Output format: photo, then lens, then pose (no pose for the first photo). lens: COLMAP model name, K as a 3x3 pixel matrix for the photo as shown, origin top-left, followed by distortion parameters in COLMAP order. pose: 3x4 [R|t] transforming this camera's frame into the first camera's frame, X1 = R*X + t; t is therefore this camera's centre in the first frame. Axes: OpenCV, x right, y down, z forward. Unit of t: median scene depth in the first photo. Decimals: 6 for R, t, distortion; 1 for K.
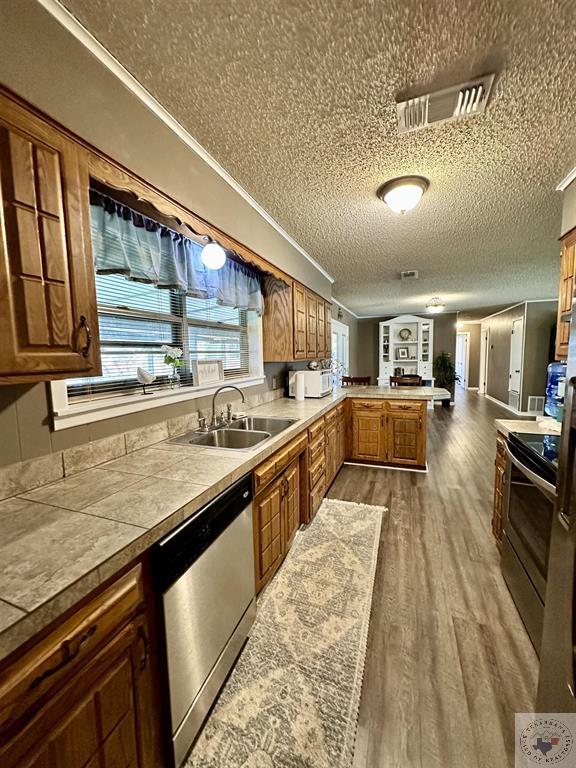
lens RADIAL K [[305.6, 0, 288.0], [0, 305.6, 384.2], [0, 0, 1]] dist [0.000201, 0.000016]
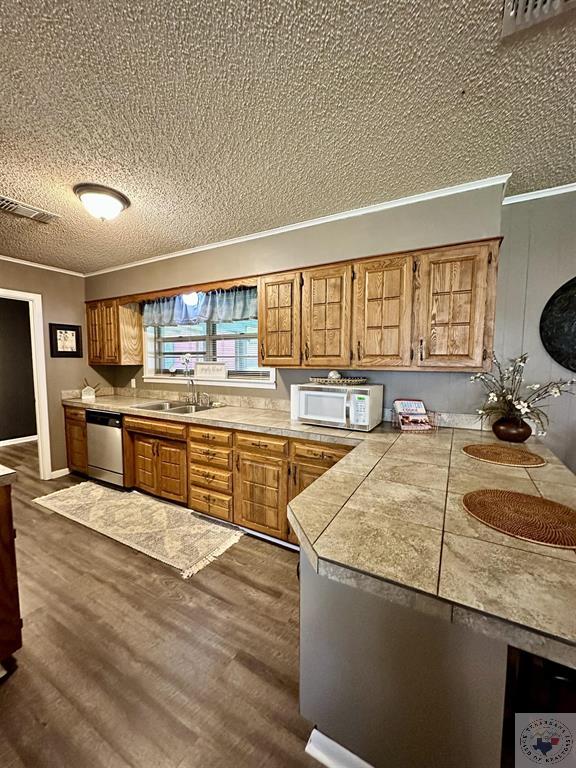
lens RADIAL K [[305.6, 0, 288.7], [0, 305.6, 384.9], [0, 0, 1]] dist [0.000201, 0.000016]
pose [[-0.146447, 0.096460, -0.984504, 1.099063], [-0.091719, 0.989623, 0.110605, -0.159849], [0.984957, 0.106496, -0.136080, 1.492289]]
